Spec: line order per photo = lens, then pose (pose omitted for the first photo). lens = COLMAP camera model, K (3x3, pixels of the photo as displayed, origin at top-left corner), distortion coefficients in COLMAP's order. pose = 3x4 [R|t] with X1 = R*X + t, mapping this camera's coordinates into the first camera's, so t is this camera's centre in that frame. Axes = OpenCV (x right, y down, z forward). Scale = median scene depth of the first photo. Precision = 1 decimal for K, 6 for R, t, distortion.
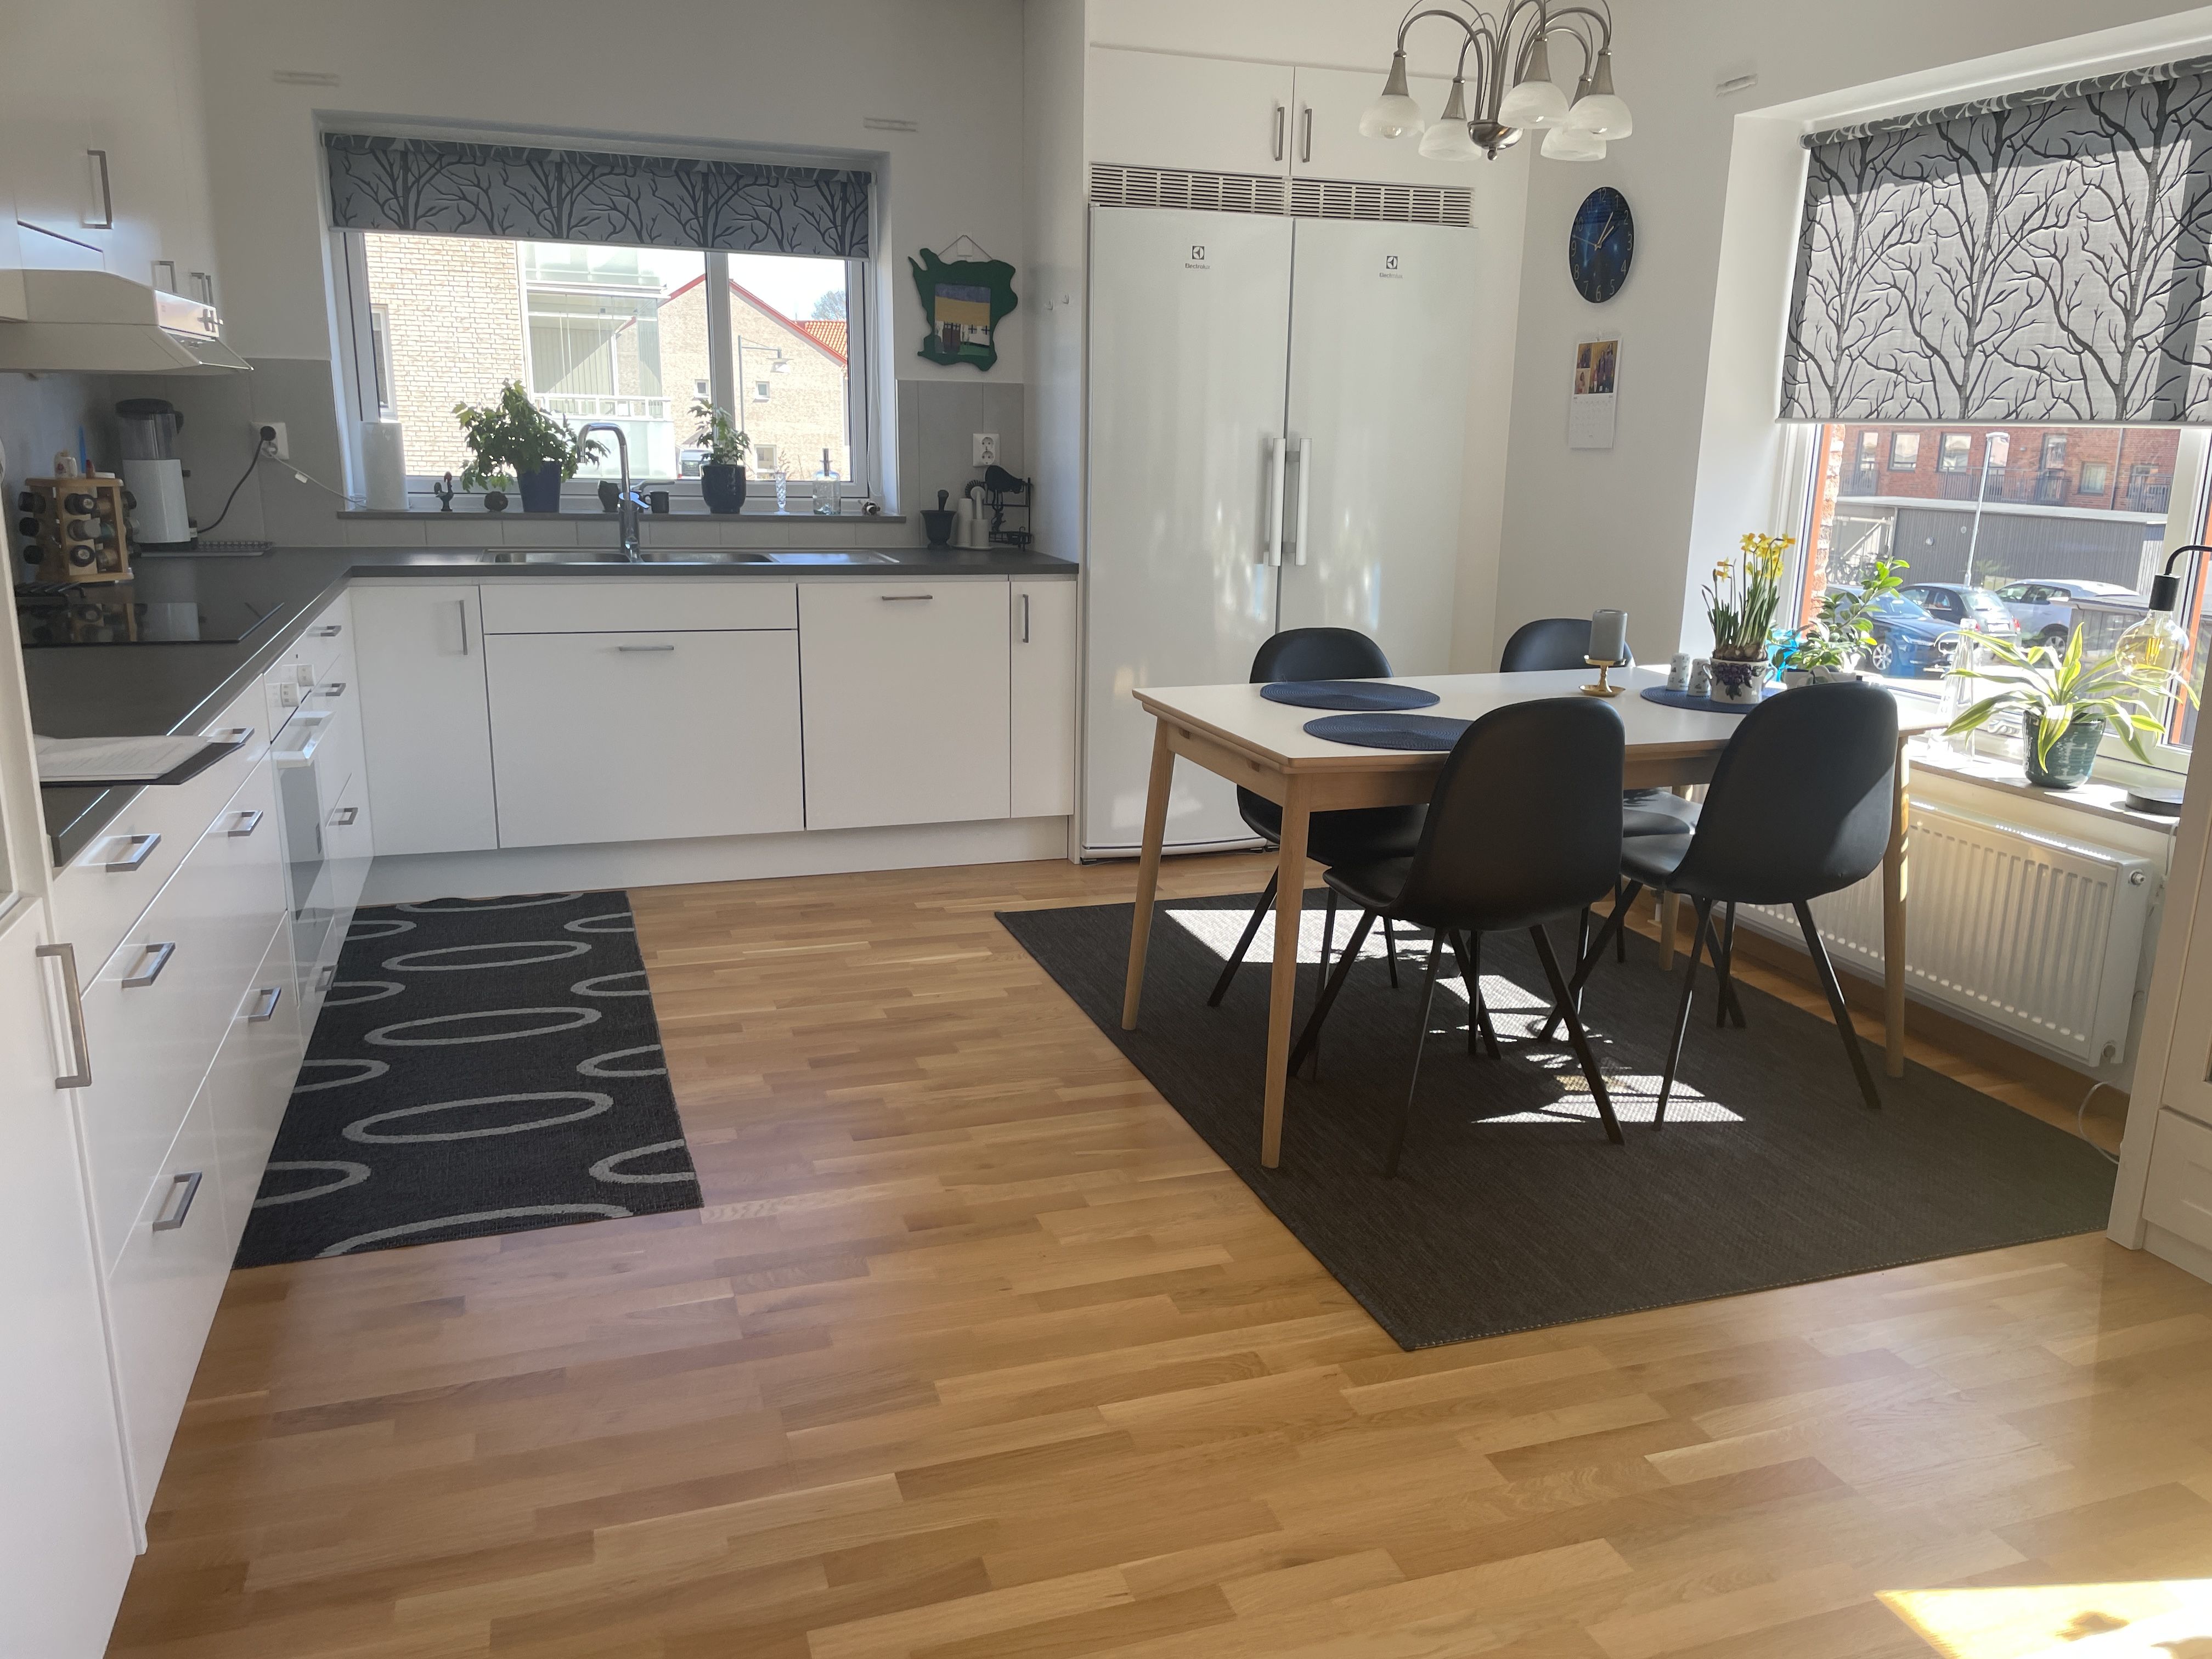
lens RADIAL K [[1678.4, 0, 1115.7], [0, 1678.4, 837.4], [0, 0, 1]] dist [0.108644, -0.125824]
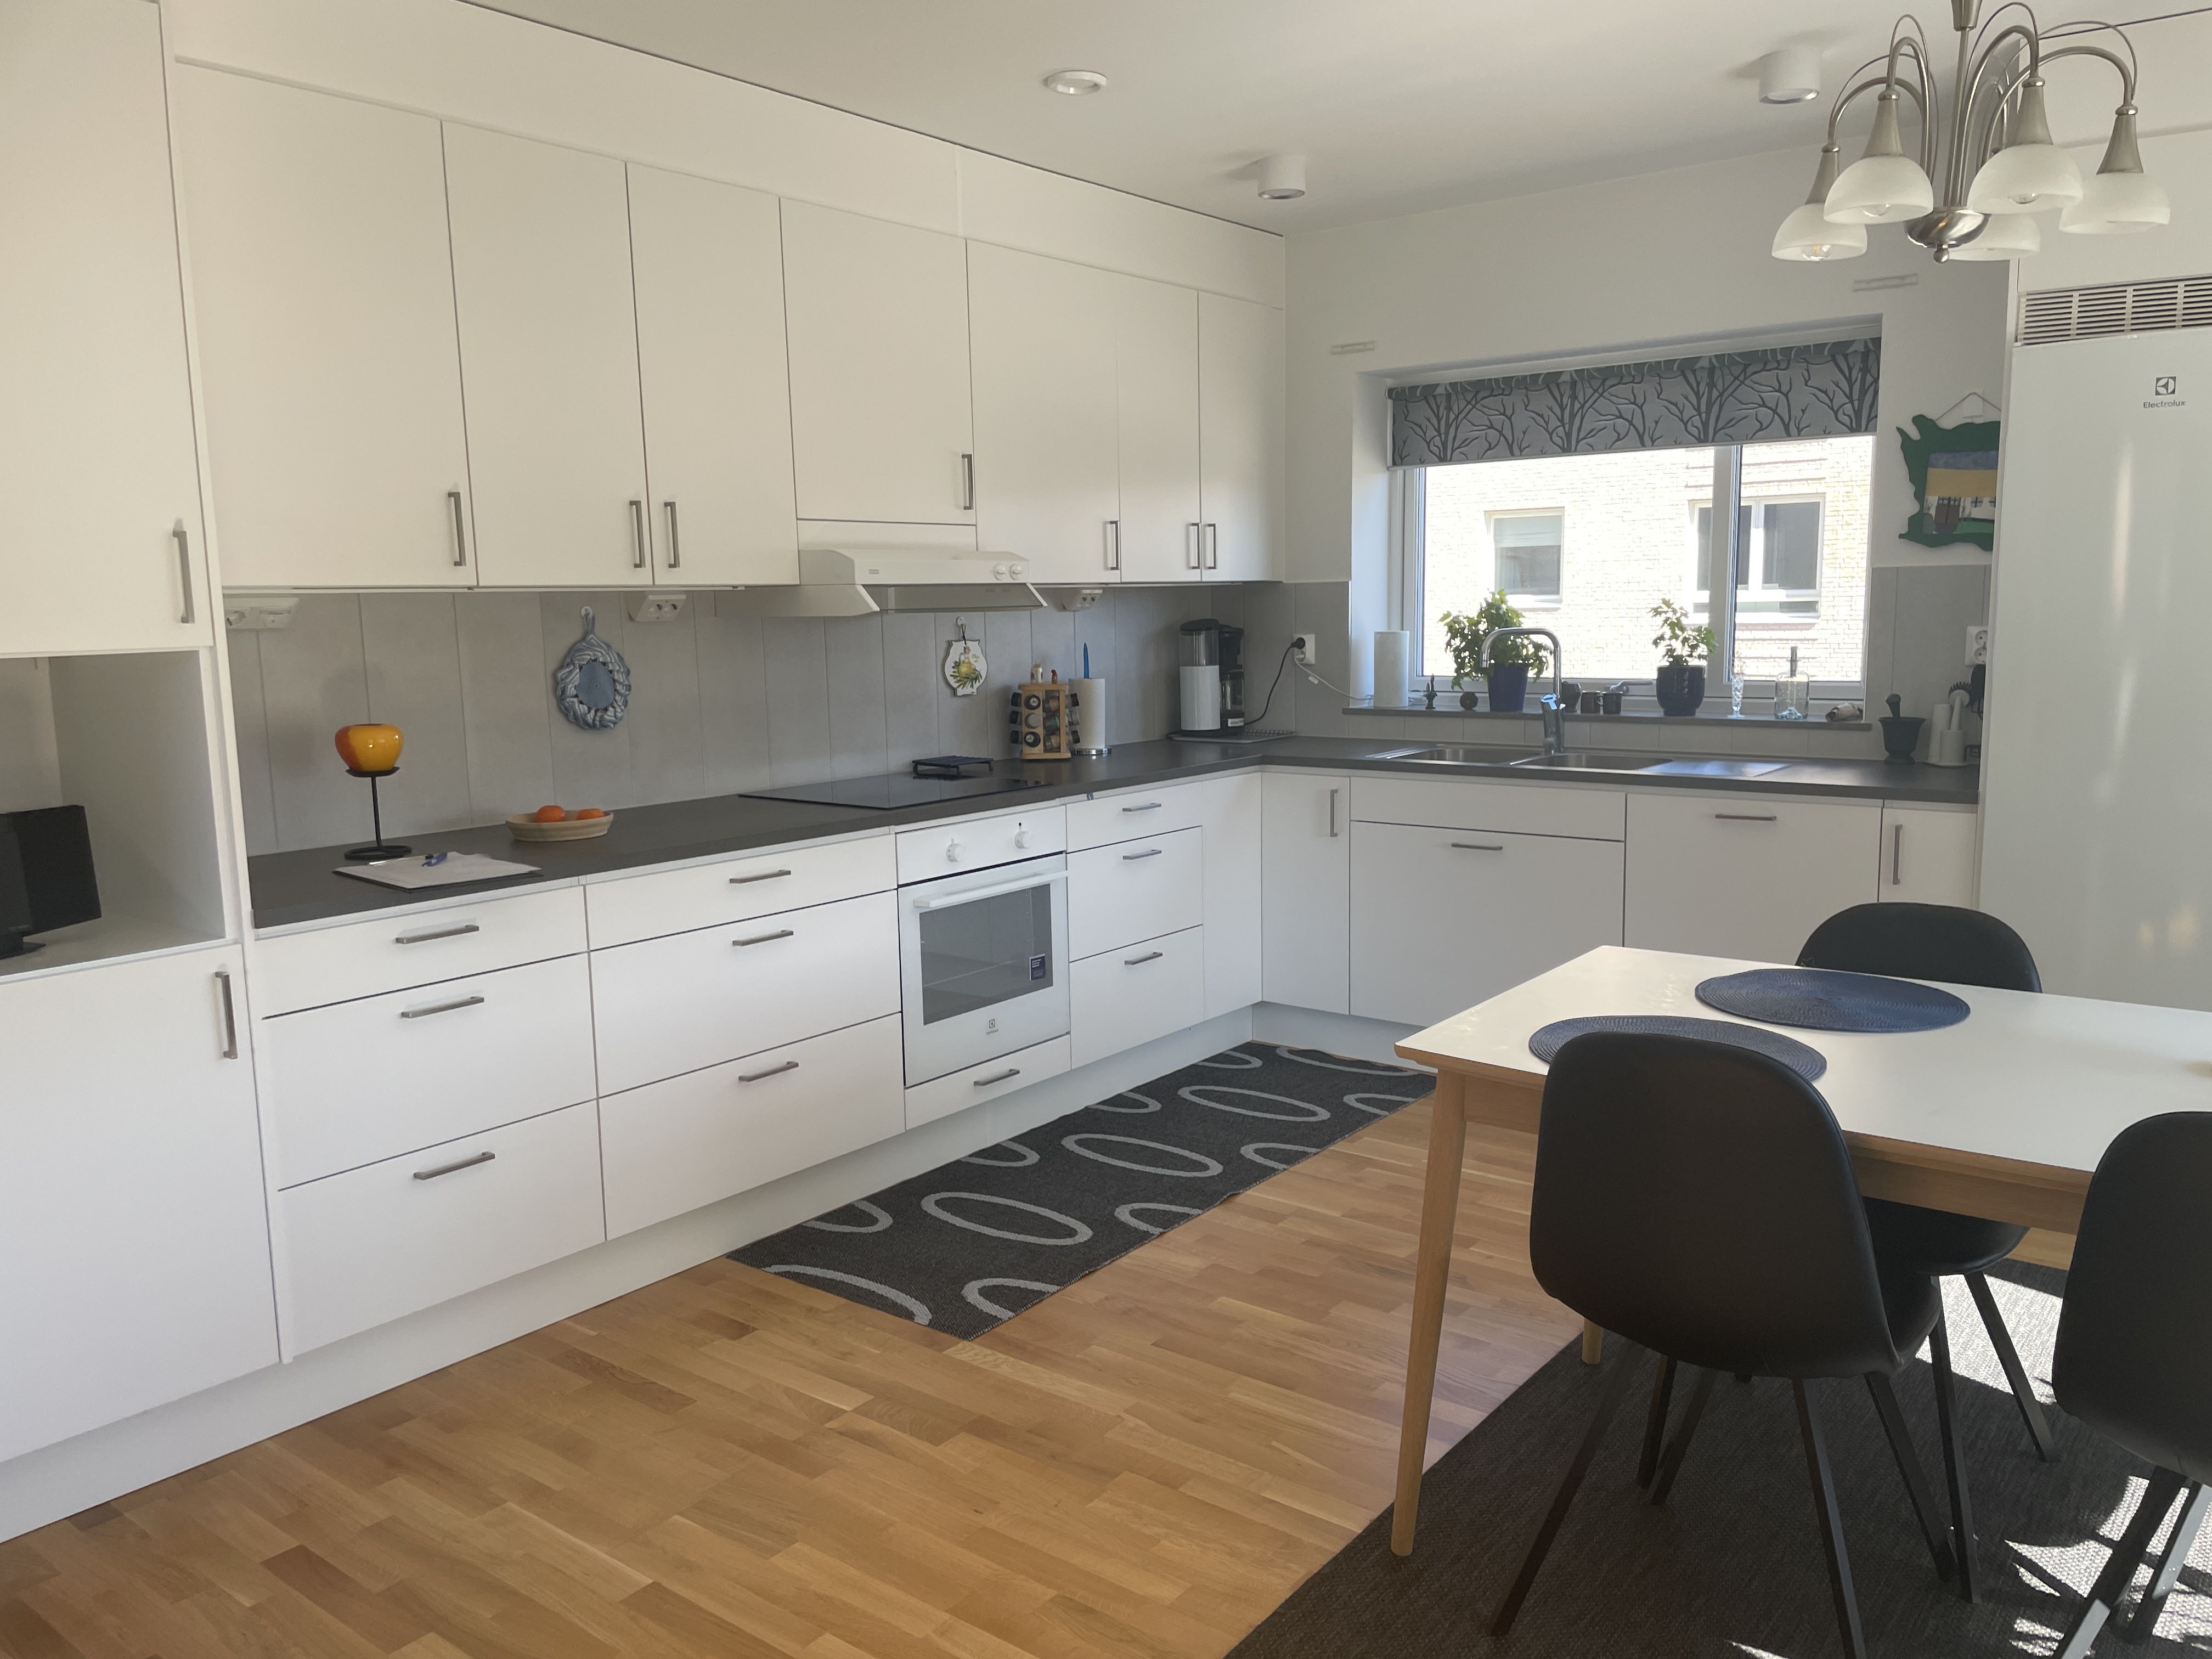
lens RADIAL K [[1655.3, 0, 1158.6], [0, 1655.3, 888.9], [0, 0, 1]] dist [0.028060, -0.009390]
pose [[0.556867, 0.116905, -0.822333, 0.439947], [-0.173571, 0.984566, 0.022430, -0.076682], [0.812264, 0.130243, 0.568564, 0.287516]]
